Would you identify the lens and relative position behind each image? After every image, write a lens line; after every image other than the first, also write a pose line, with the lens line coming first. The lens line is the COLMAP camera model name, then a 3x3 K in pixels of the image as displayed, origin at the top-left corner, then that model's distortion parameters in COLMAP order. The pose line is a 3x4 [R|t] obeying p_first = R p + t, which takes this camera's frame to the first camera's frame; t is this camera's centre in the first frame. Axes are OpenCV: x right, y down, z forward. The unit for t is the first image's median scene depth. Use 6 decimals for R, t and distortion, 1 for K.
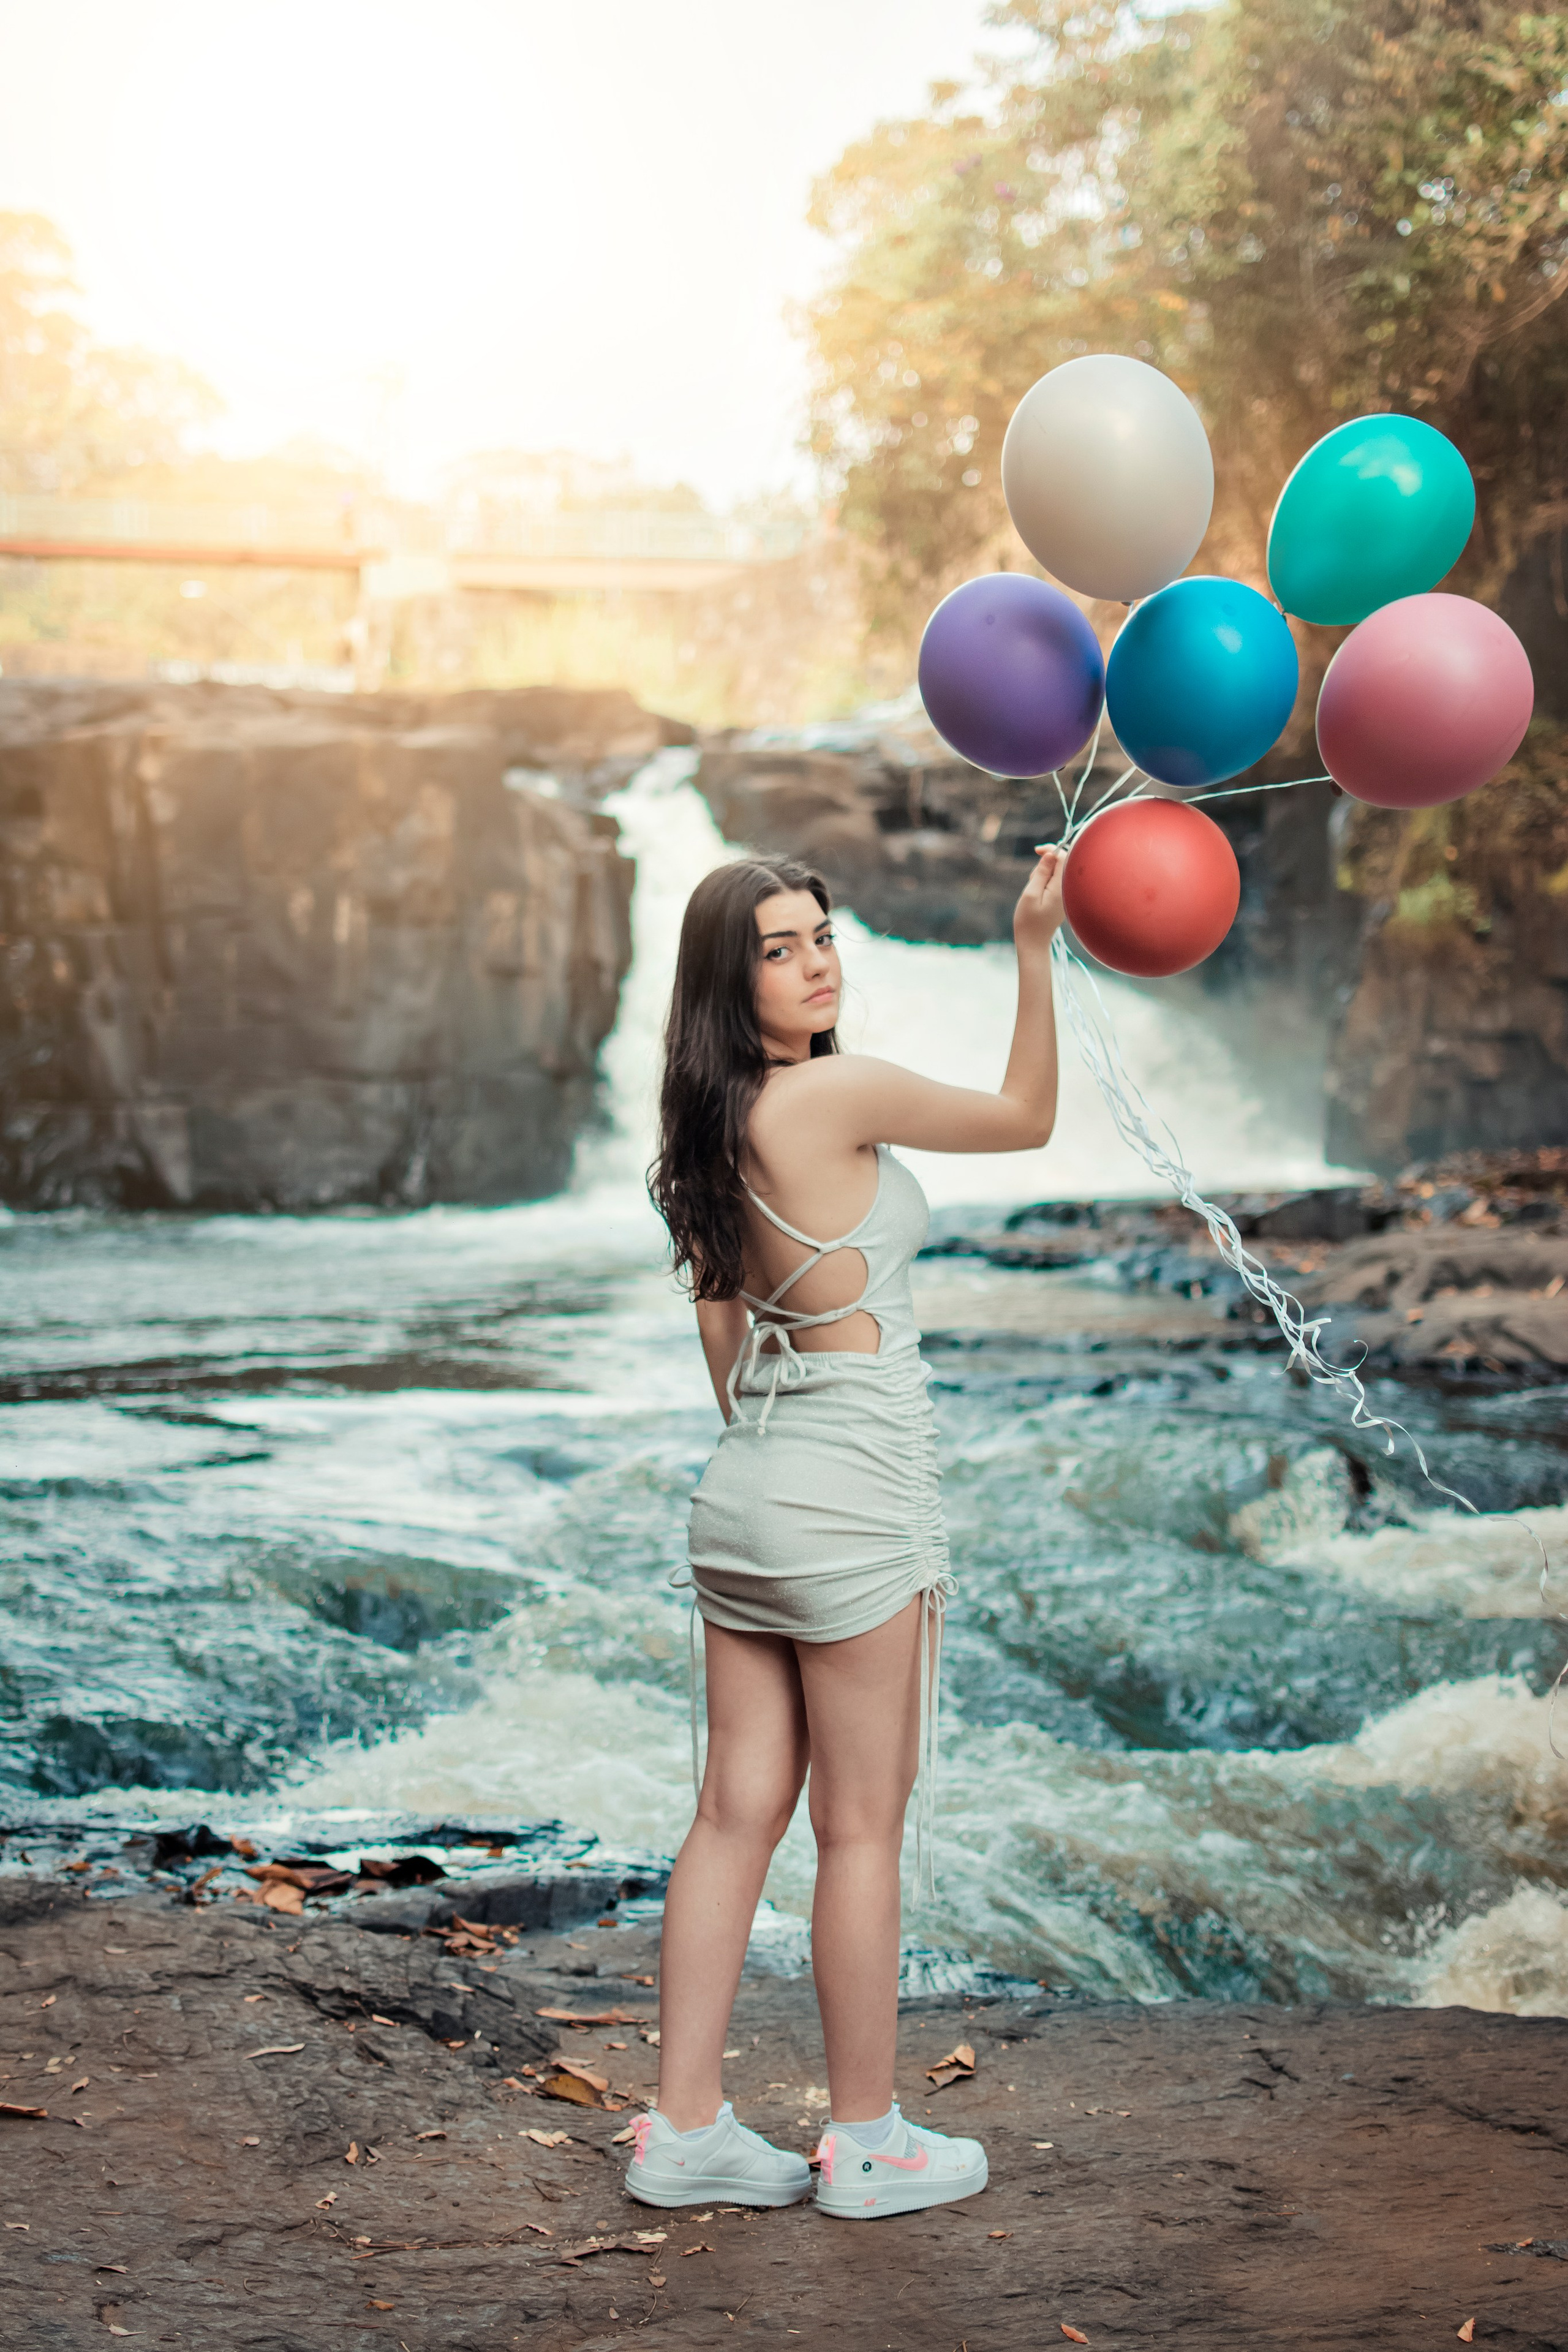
lens RADIAL K [[3374.3, 0, 794.2], [0, 3374.3, 1179.8], [0, 0, 1]] dist [-0.018718, 0.000000]
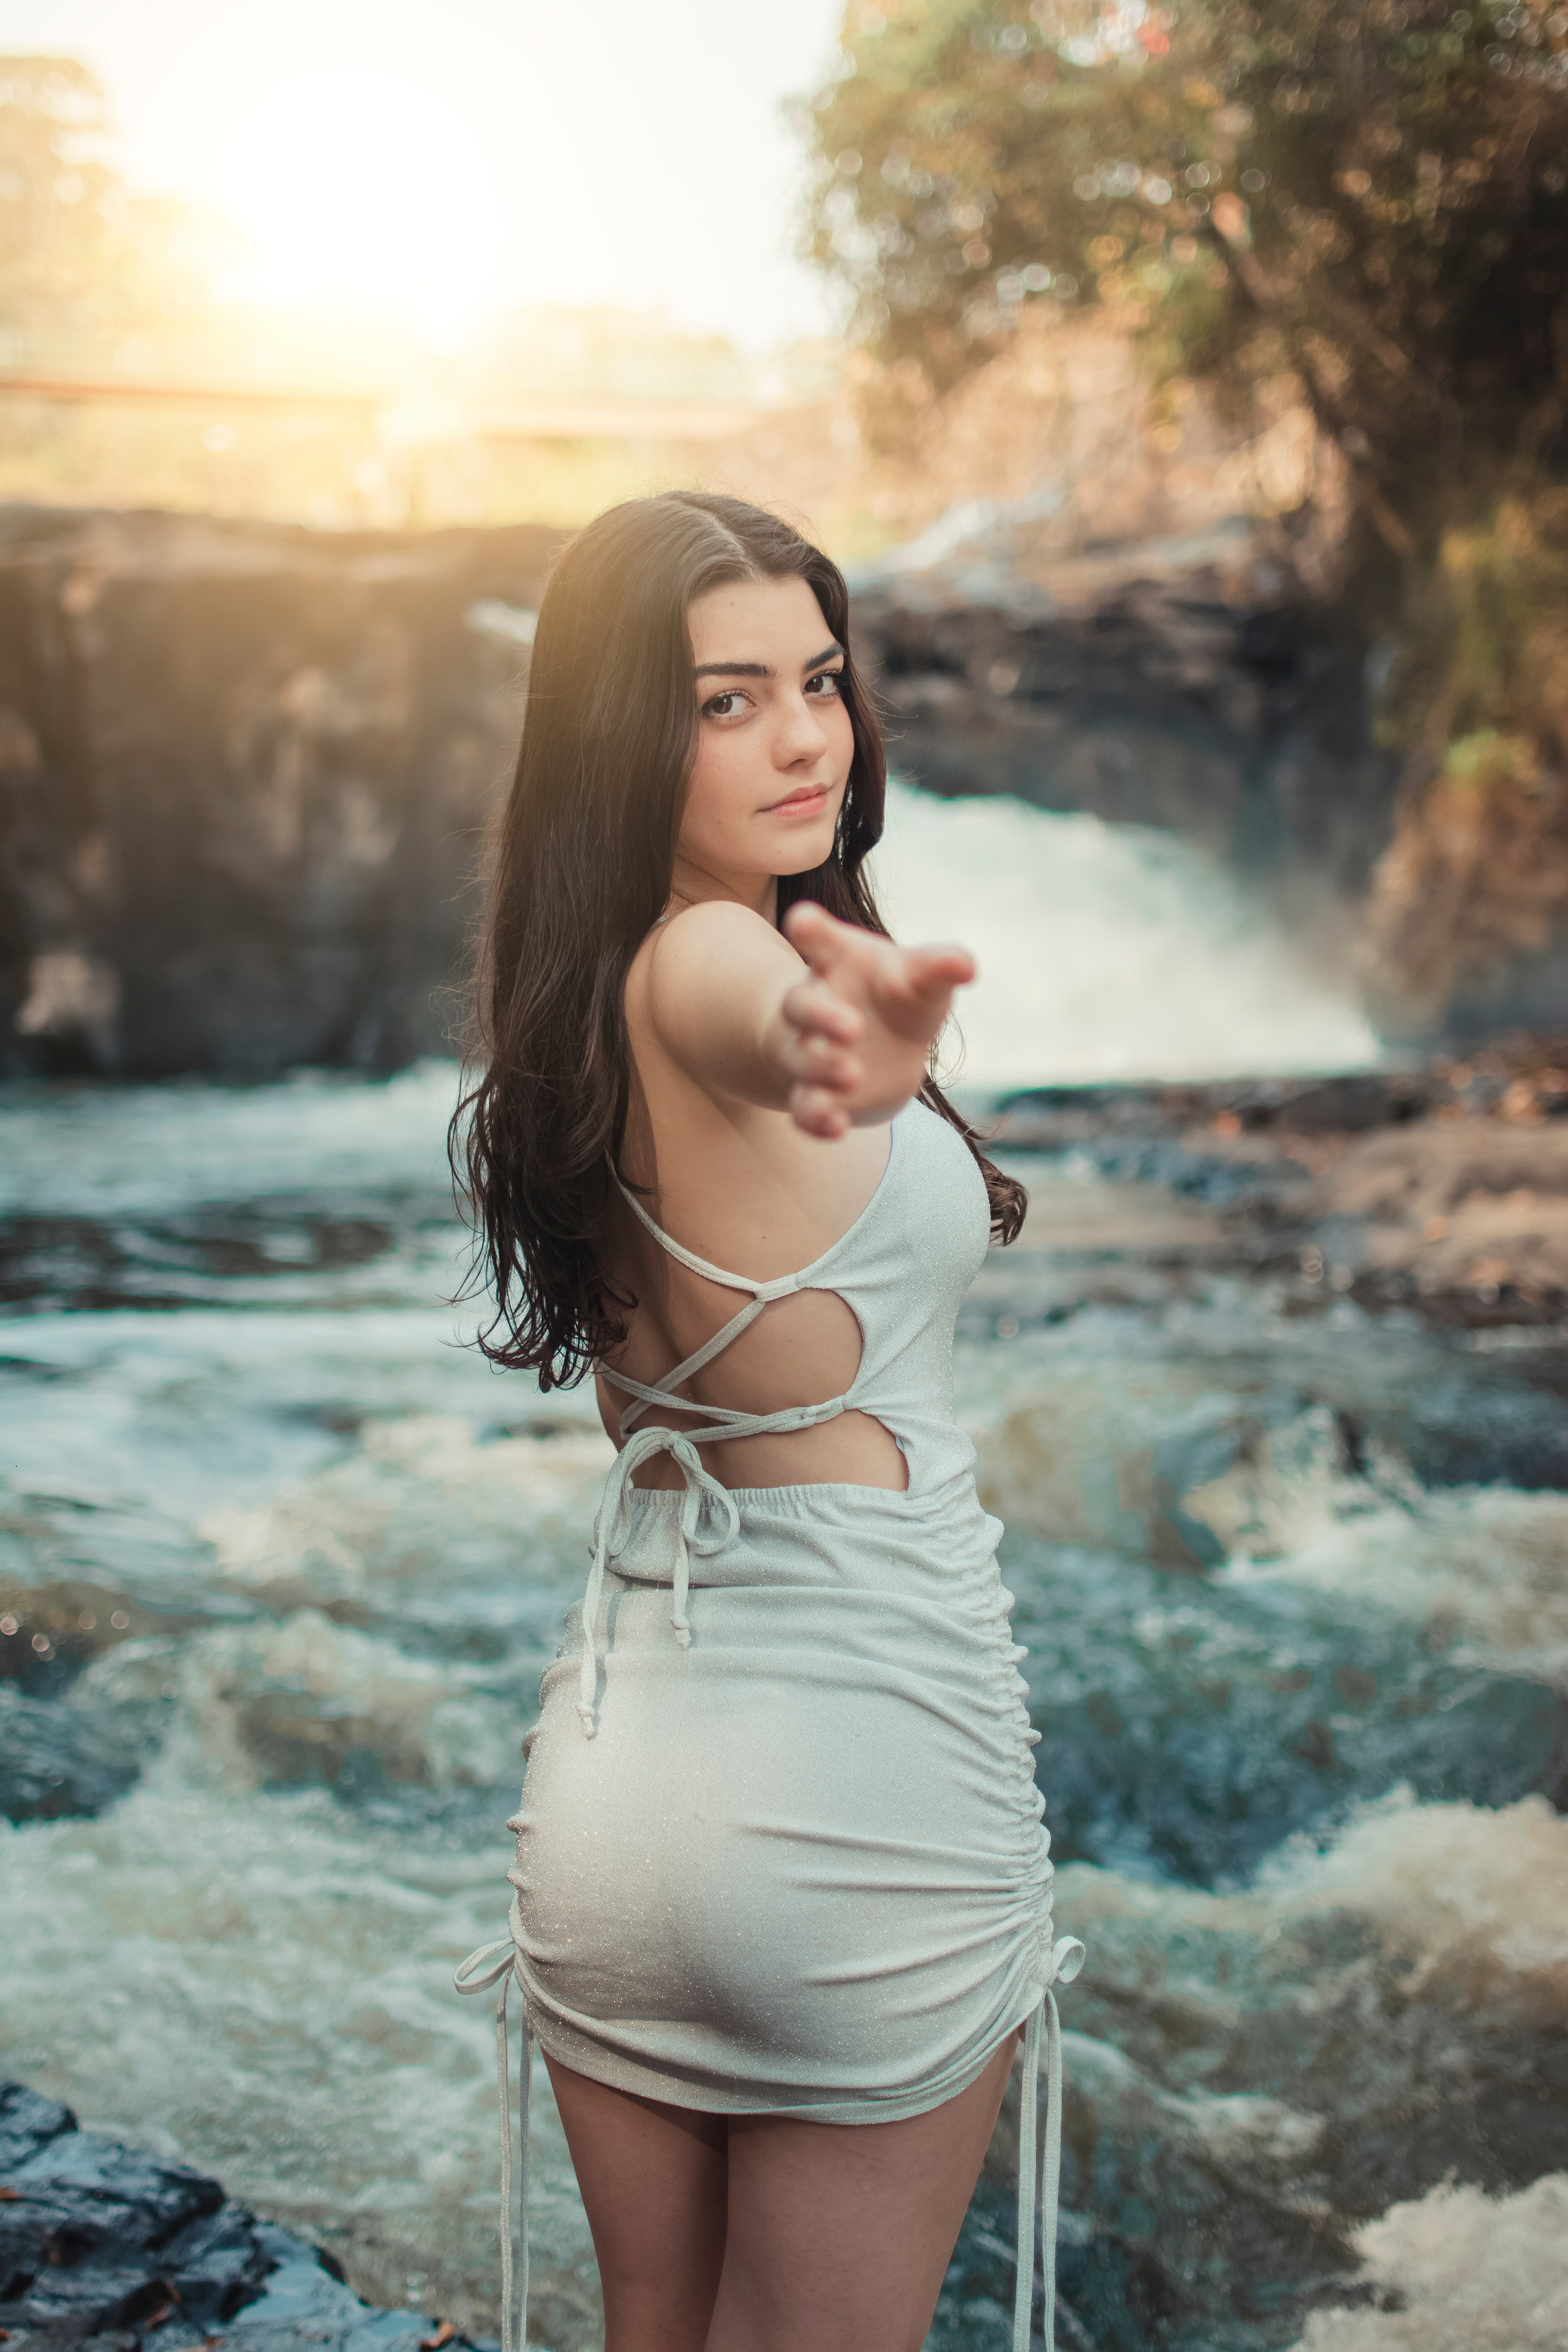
lens RADIAL K [[3374.3, 0, 749.9], [0, 3374.3, 1165.3], [0, 0, 1]] dist [-0.018718, 0.000000]
pose [[0.999570, 0.011720, -0.026890, 0.023040], [-0.010764, 0.999315, 0.035408, -0.002627], [0.027287, -0.035104, 0.999011, 0.100700]]
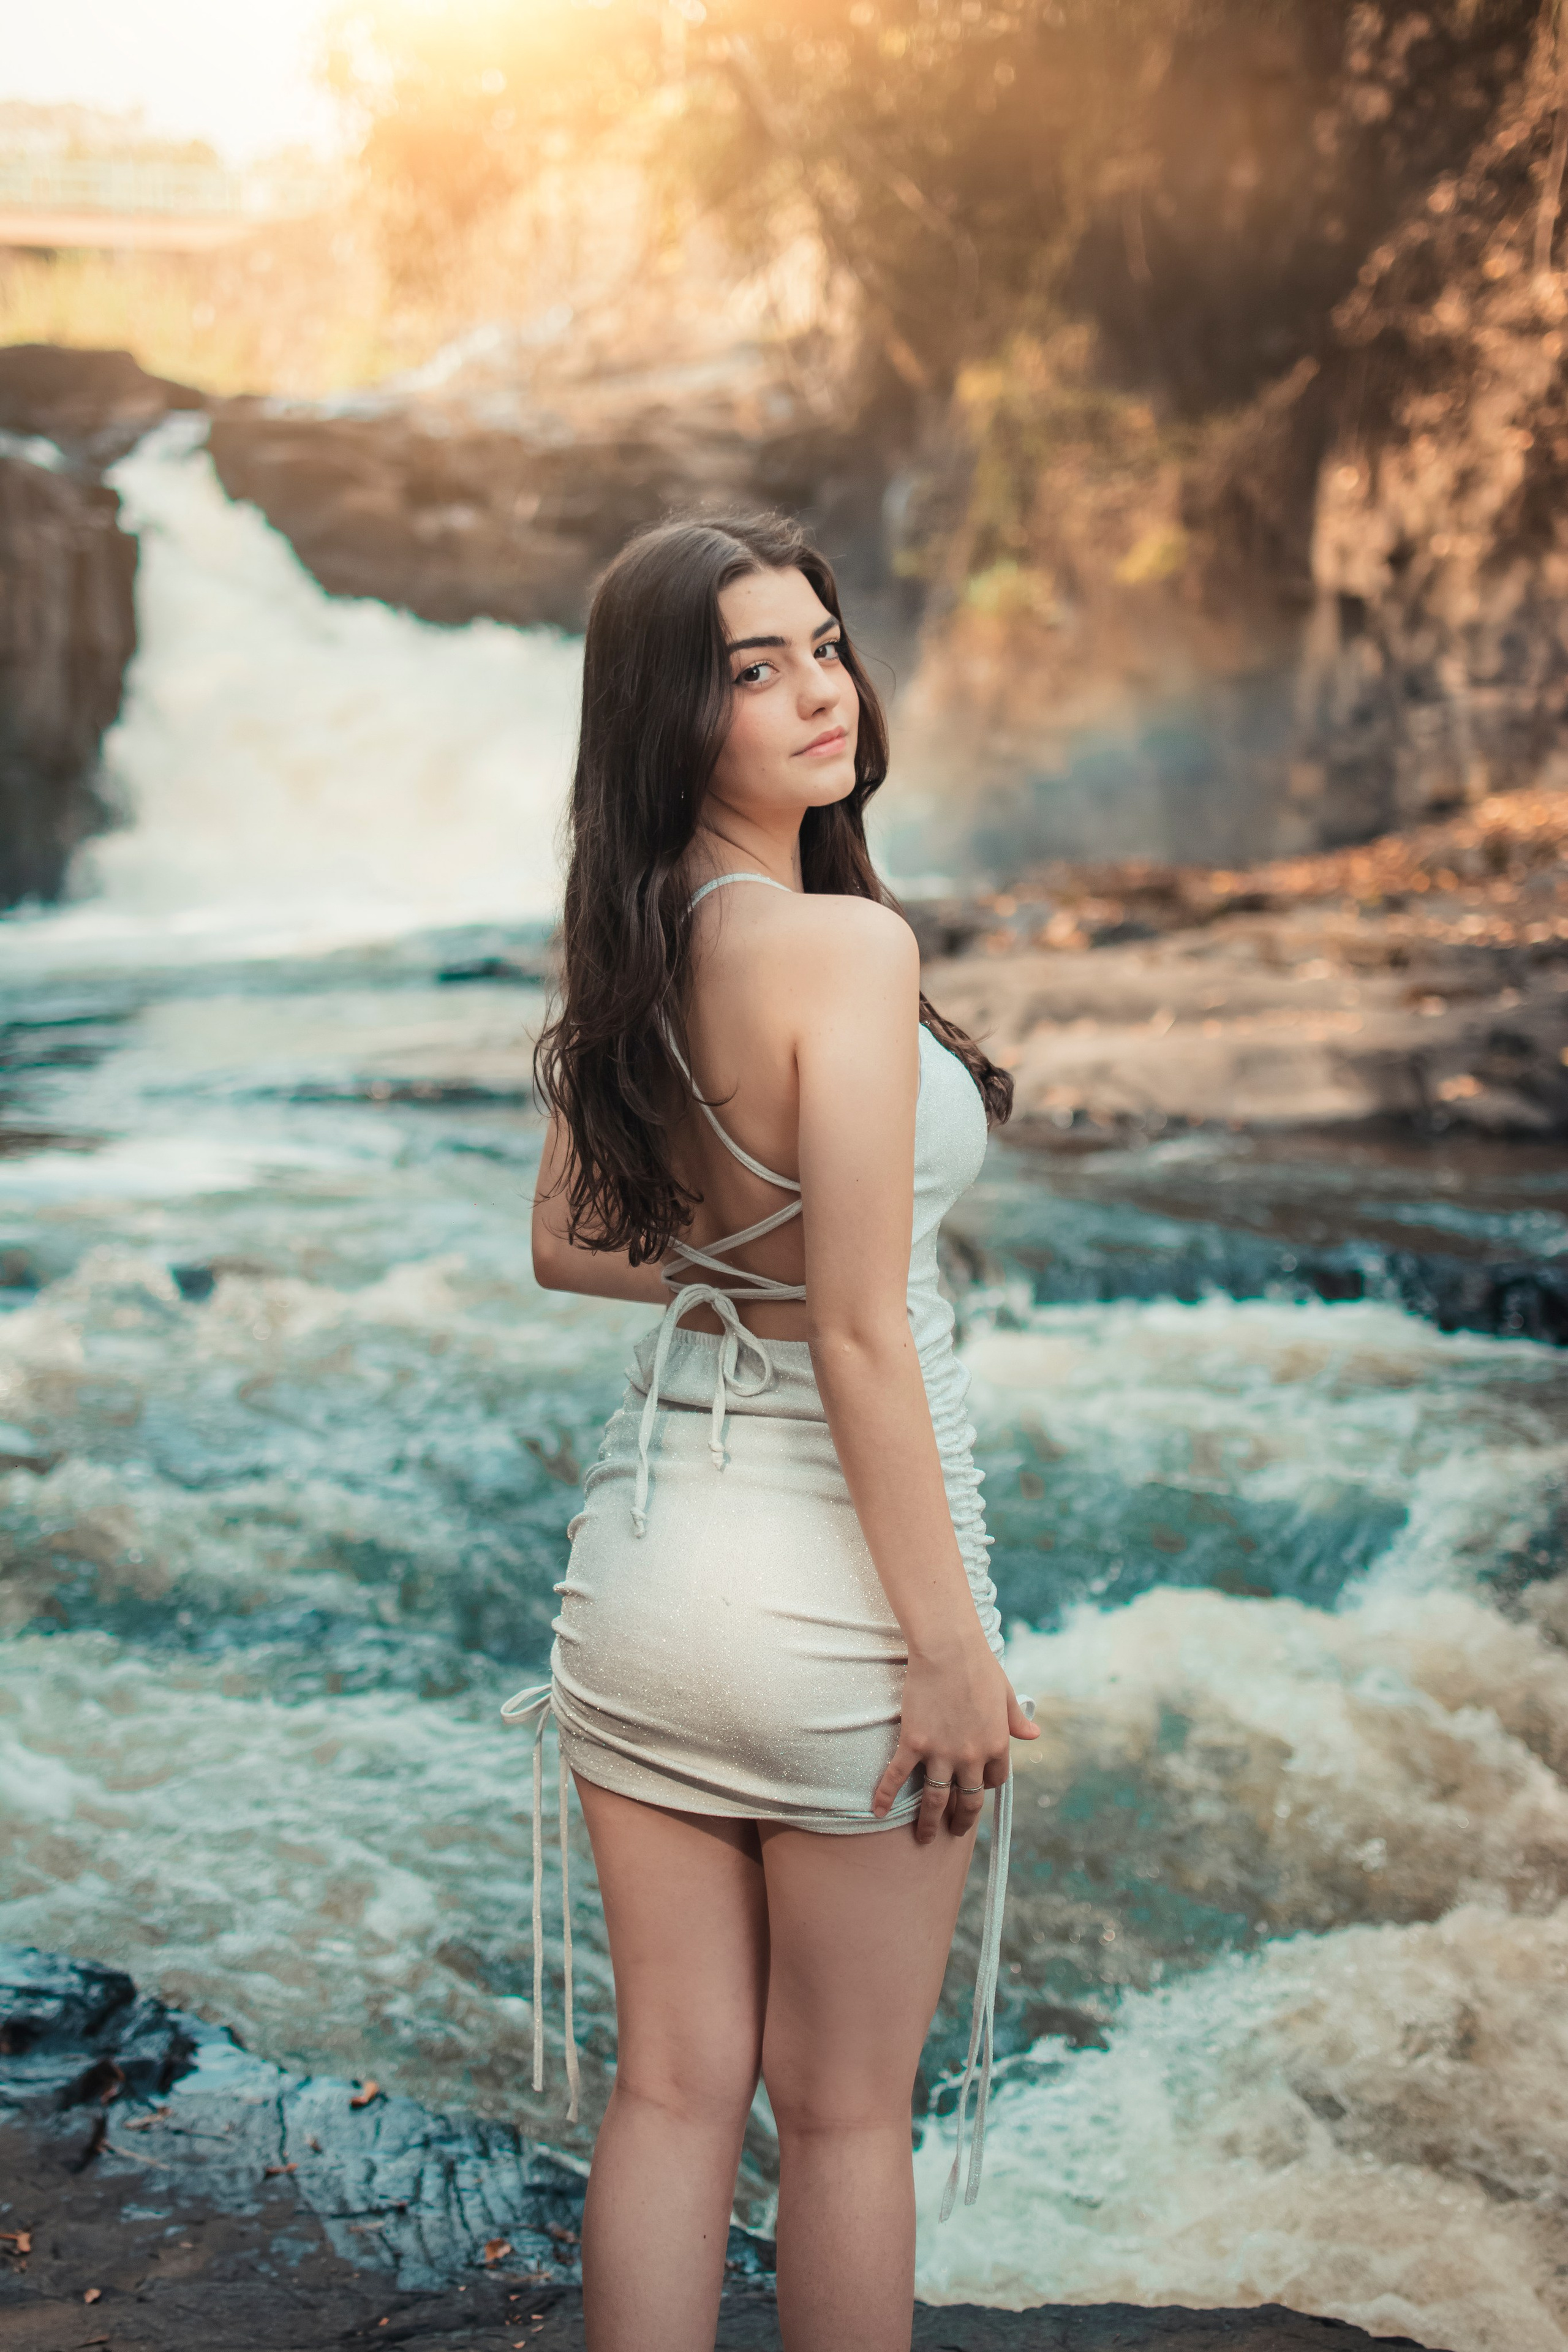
lens RADIAL K [[3374.3, 0, 762.8], [0, 3374.3, 1177.0], [0, 0, 1]] dist [-0.018718, 0.000000]
pose [[0.991918, -0.012505, 0.126261, 0.004393], [0.000977, 0.995854, 0.090956, -0.006012], [-0.126875, -0.090098, 0.987818, 0.083297]]
